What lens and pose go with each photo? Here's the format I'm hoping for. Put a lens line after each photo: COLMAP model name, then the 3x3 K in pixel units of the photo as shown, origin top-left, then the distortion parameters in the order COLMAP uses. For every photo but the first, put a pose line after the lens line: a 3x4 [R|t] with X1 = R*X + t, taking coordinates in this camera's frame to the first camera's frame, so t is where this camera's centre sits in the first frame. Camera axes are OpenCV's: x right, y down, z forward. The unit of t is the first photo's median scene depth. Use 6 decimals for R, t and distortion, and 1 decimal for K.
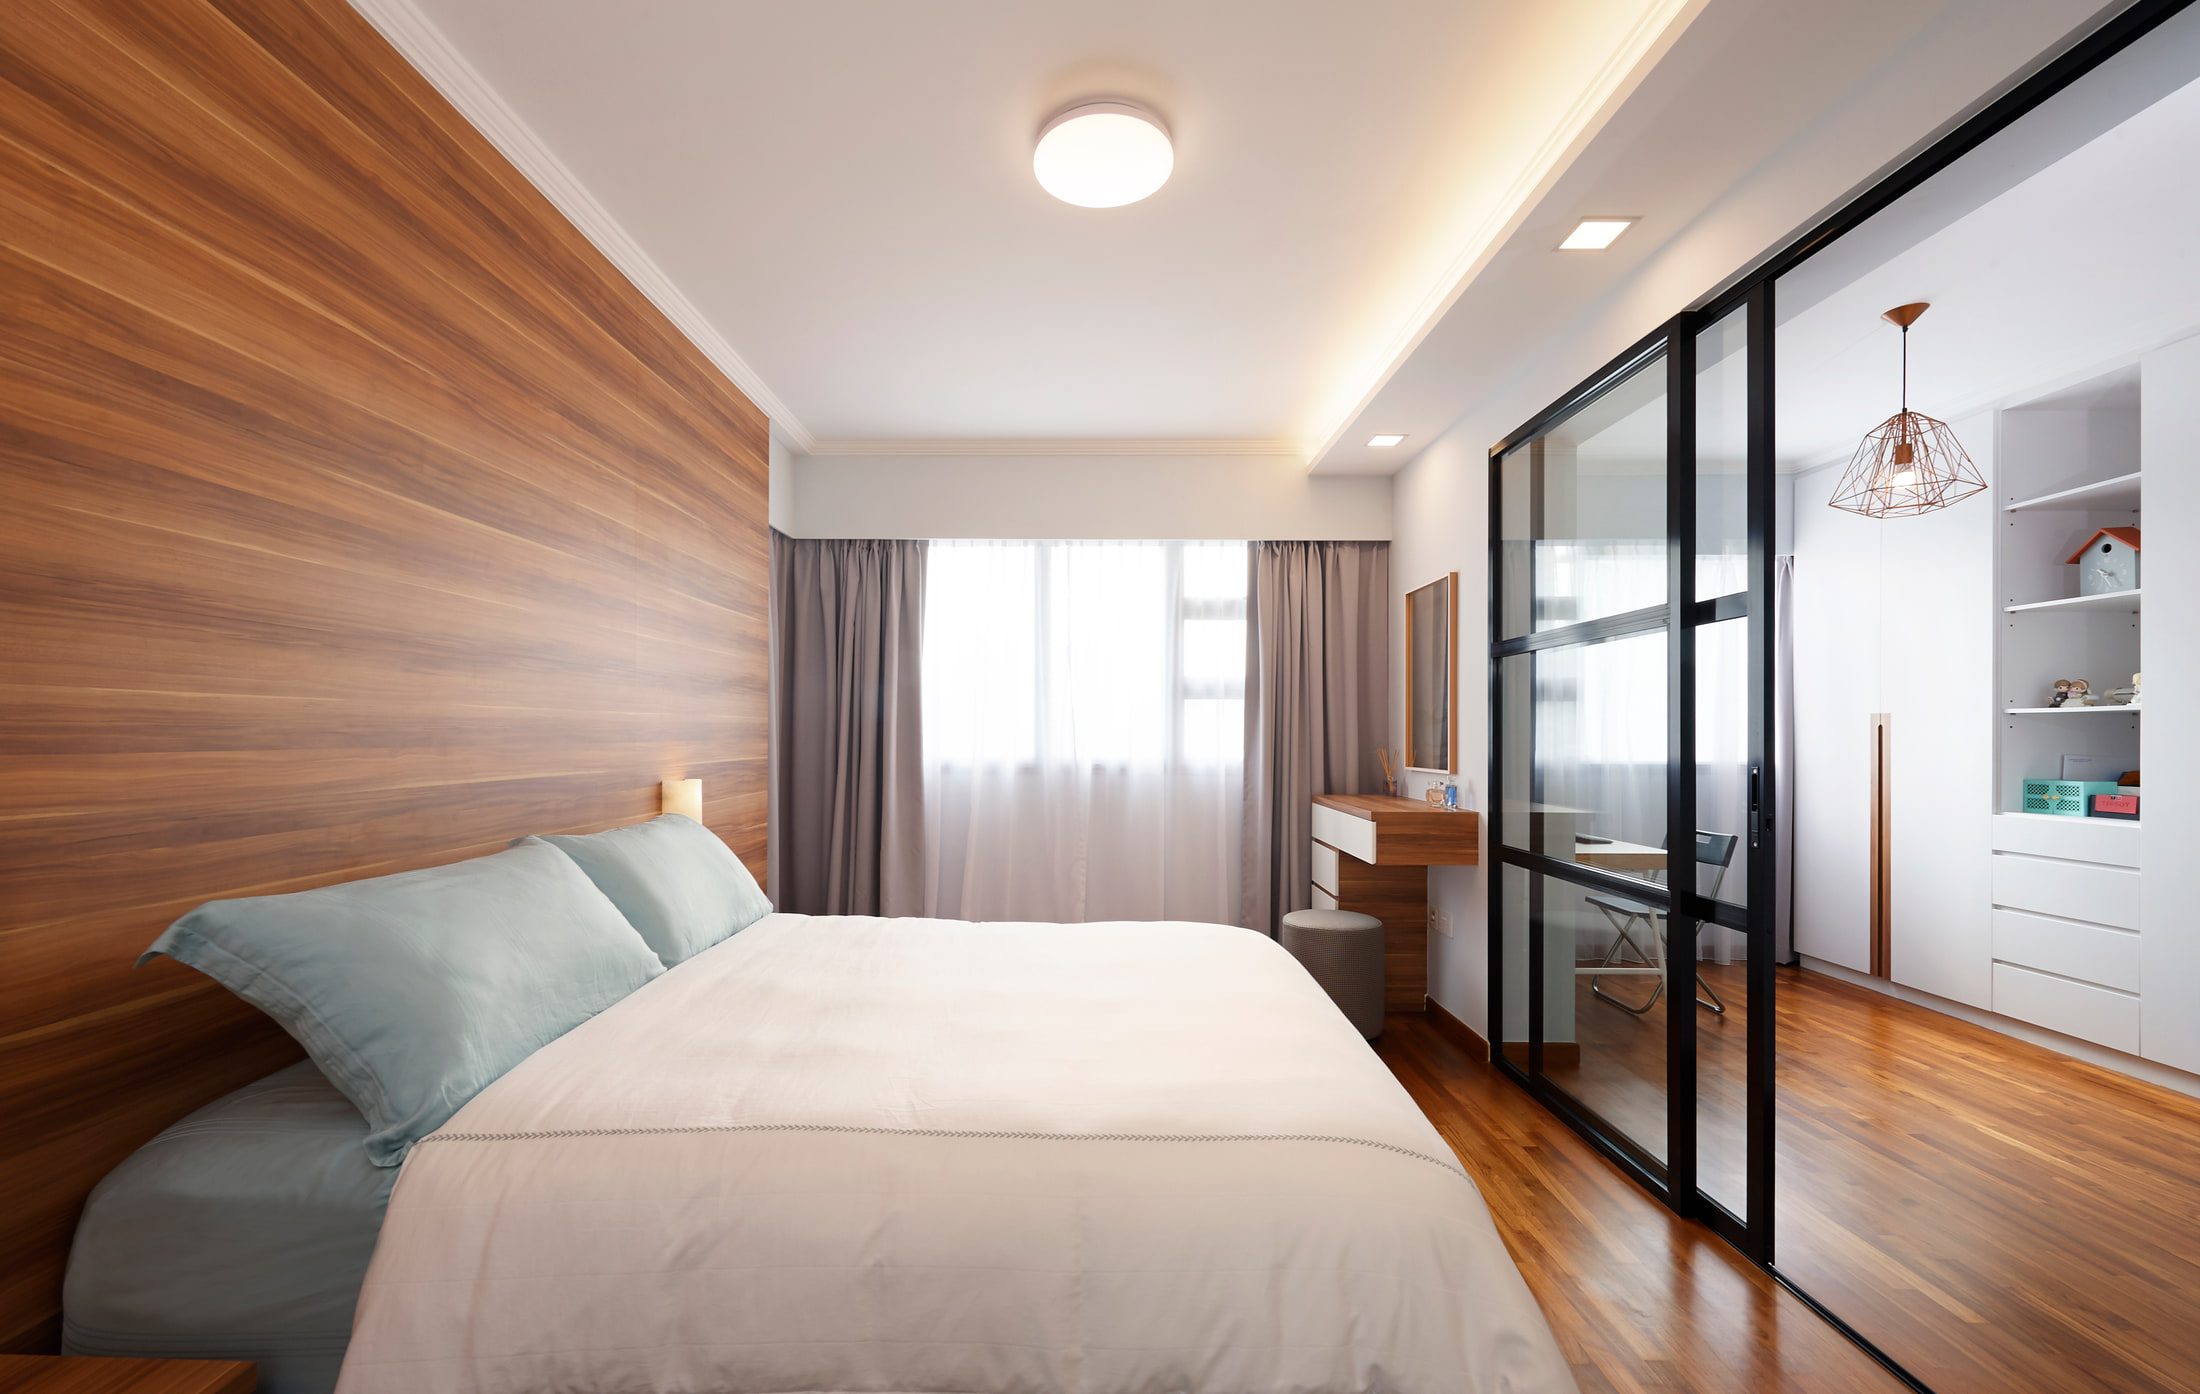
lens RADIAL K [[864.5, 0, 1093.8], [0, 864.5, 714.1], [0, 0, 1]] dist [0.013791, -0.000965]
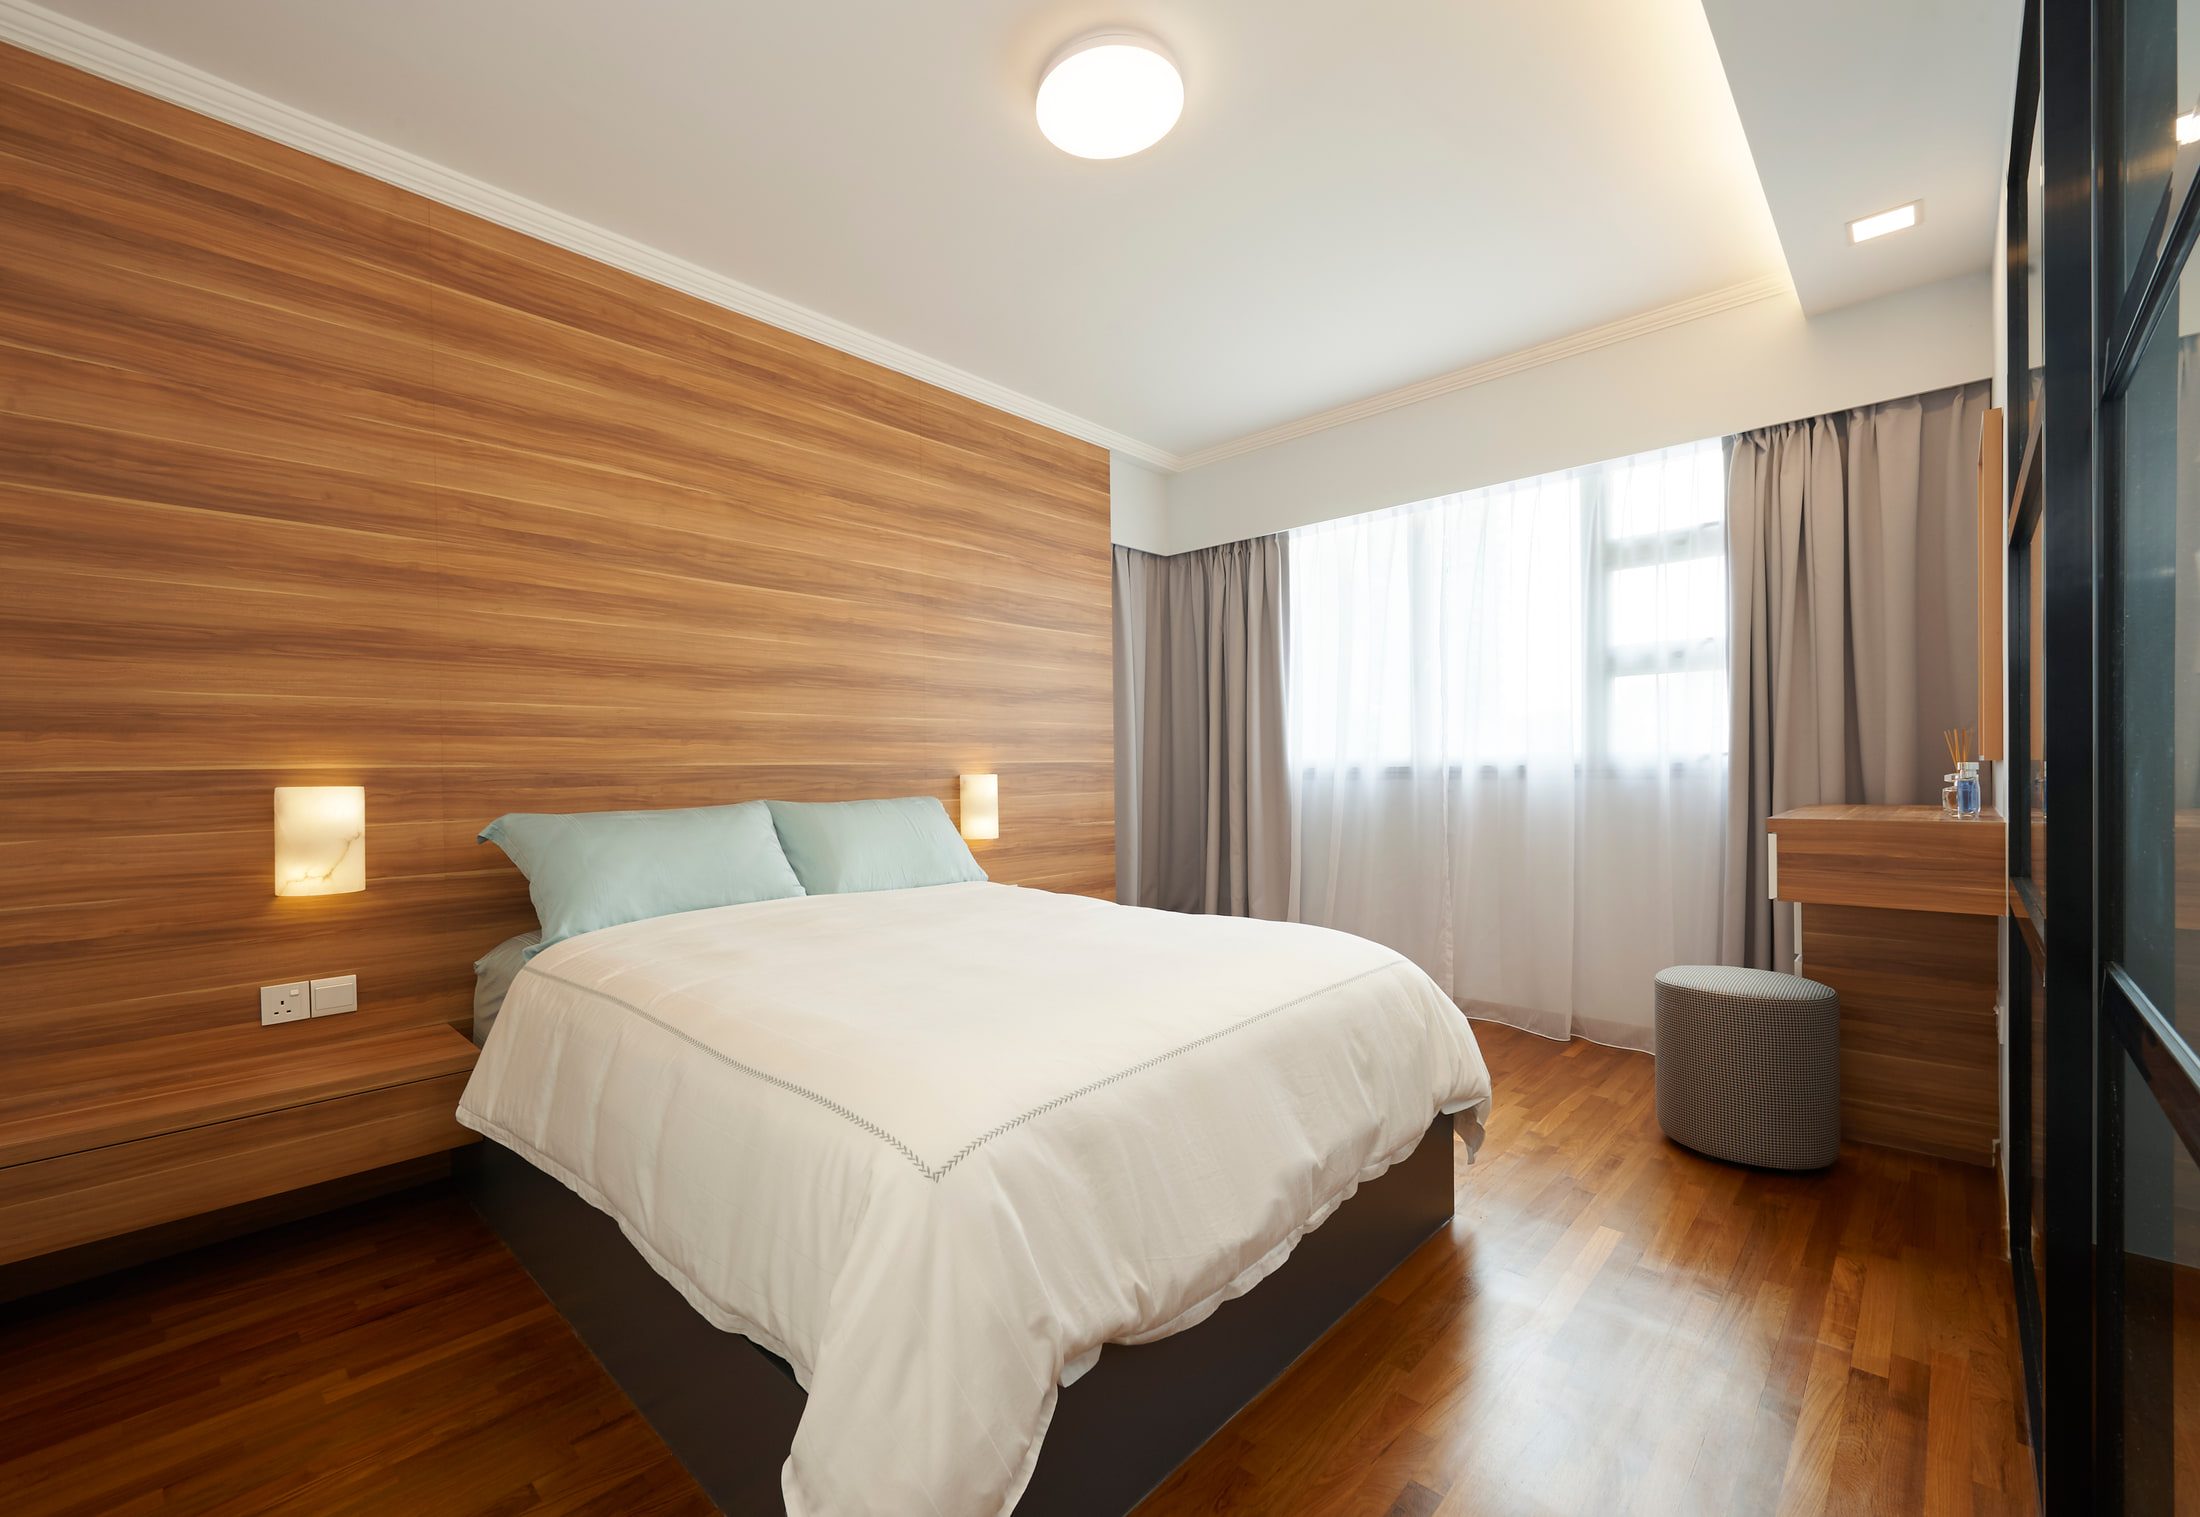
lens RADIAL K [[901.0, 0, 1097.0], [0, 901.0, 769.6], [0, 0, 1]] dist [0.001030, -0.000895]
pose [[0.723172, -0.017814, -0.690439, 0.393922], [0.036558, 0.999253, 0.012509, 0.046561], [0.689700, -0.034287, 0.723283, 0.157726]]
